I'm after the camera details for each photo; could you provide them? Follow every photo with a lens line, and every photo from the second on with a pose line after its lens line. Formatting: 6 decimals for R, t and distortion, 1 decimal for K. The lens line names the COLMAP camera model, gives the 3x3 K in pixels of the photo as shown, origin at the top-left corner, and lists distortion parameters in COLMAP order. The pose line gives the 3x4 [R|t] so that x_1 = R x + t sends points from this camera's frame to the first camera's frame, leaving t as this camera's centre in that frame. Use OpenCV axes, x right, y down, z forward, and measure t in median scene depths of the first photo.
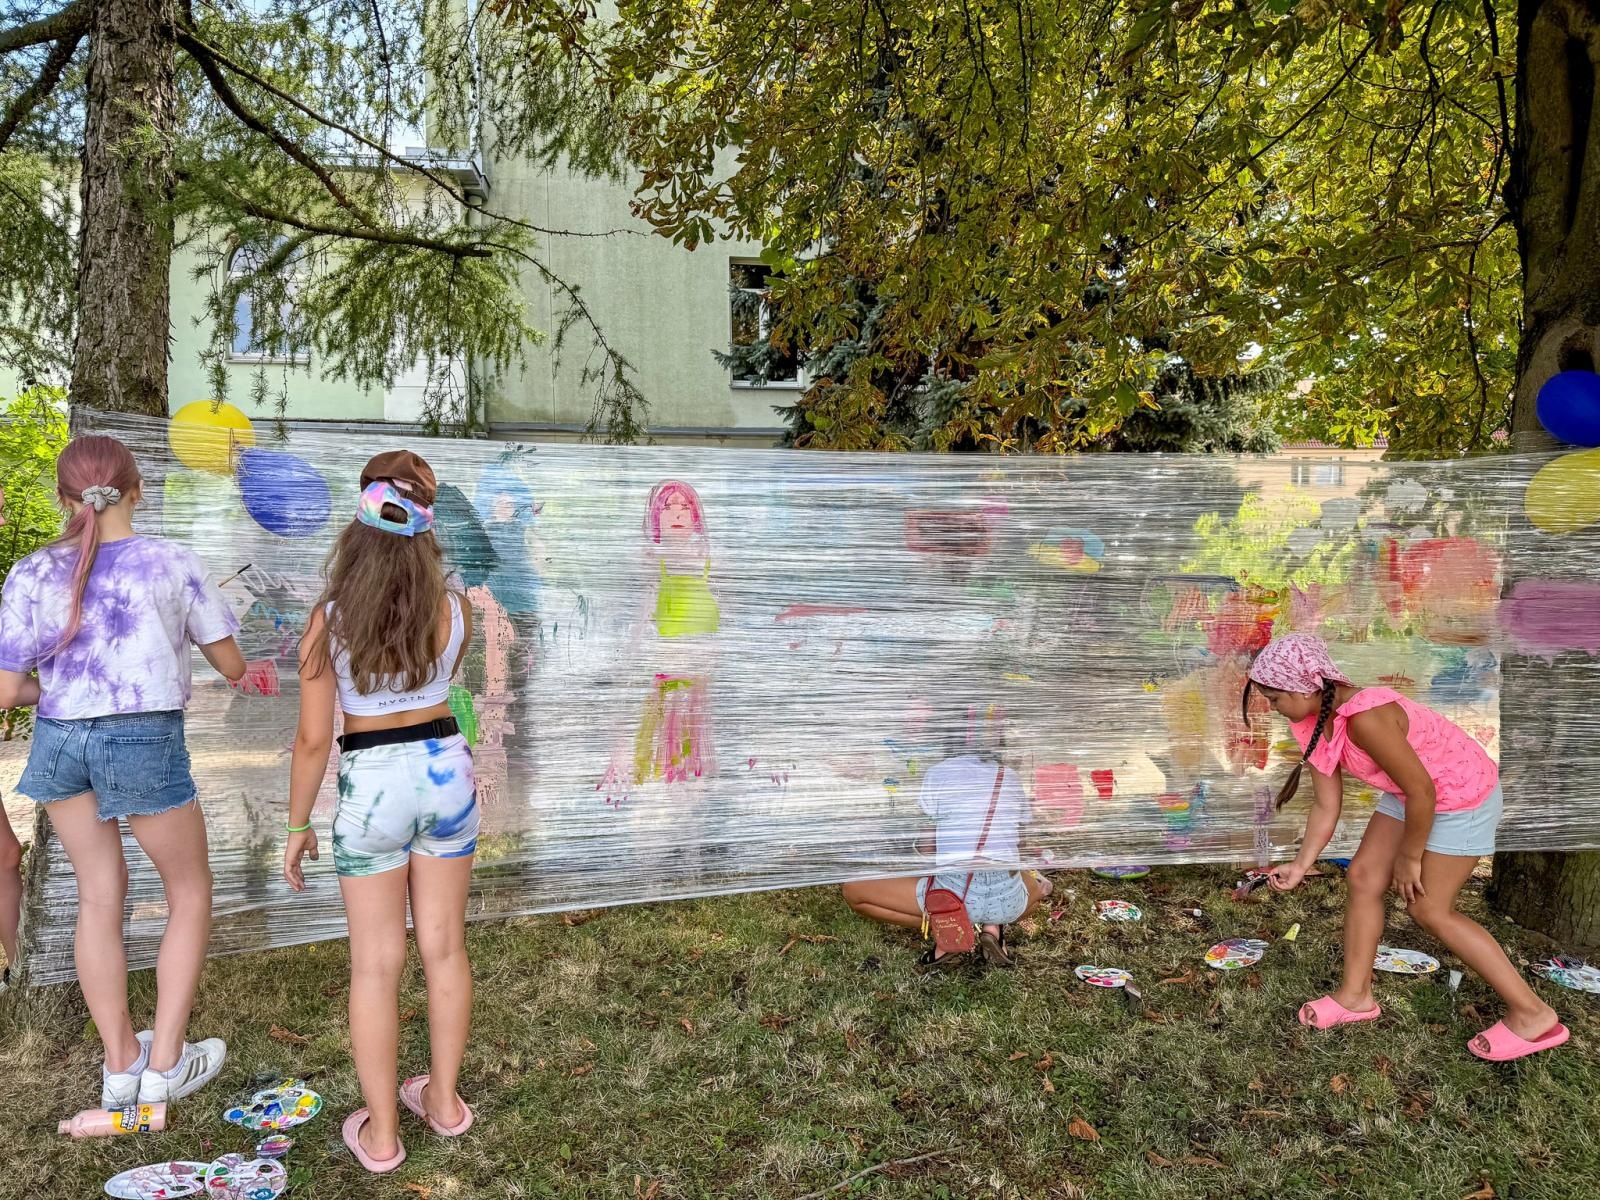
lens RADIAL K [[1214.4, 0, 796.0], [0, 1214.4, 601.2], [0, 0, 1]] dist [0.011247, -0.022861]
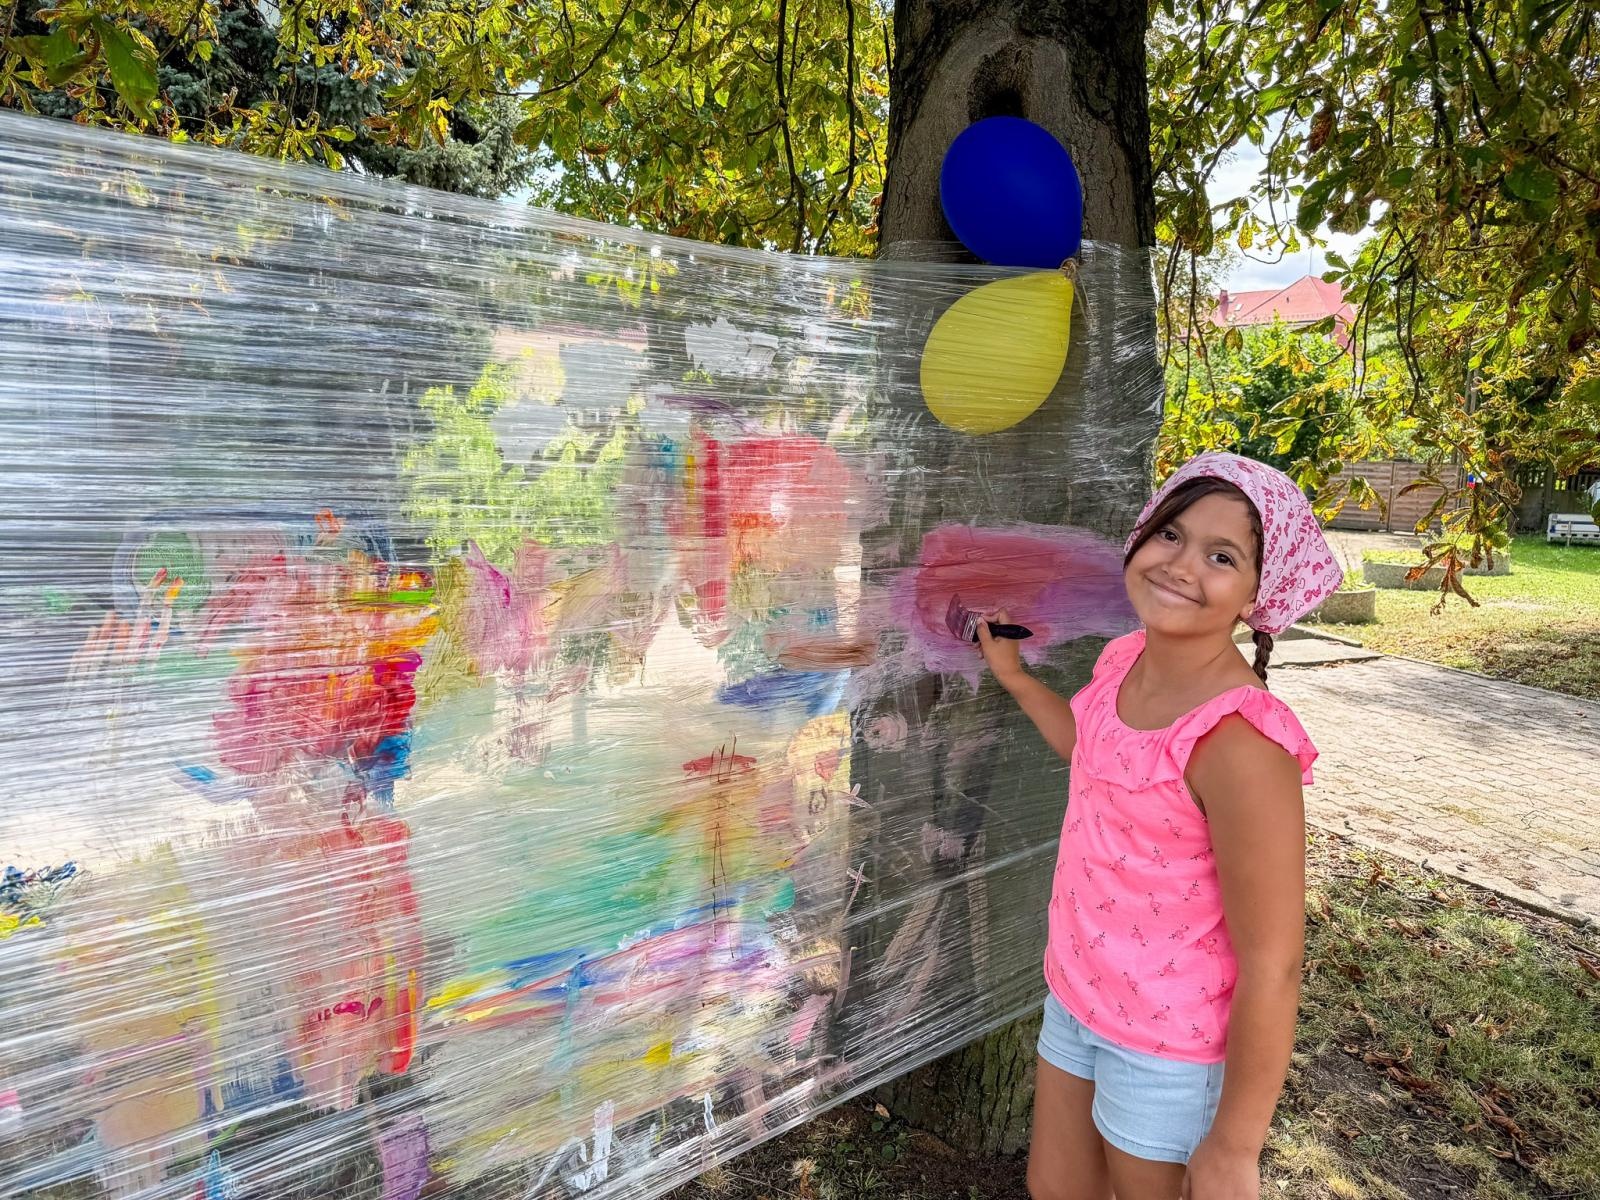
lens RADIAL K [[1214.4, 0, 798.3], [0, 1214.4, 602.3], [0, 0, 1]] dist [0.011247, -0.022861]
pose [[0.837966, -0.038953, 0.544331, 0.284679], [-0.013614, 0.995647, 0.092208, -0.032762], [-0.545553, -0.084678, 0.833787, 0.627433]]
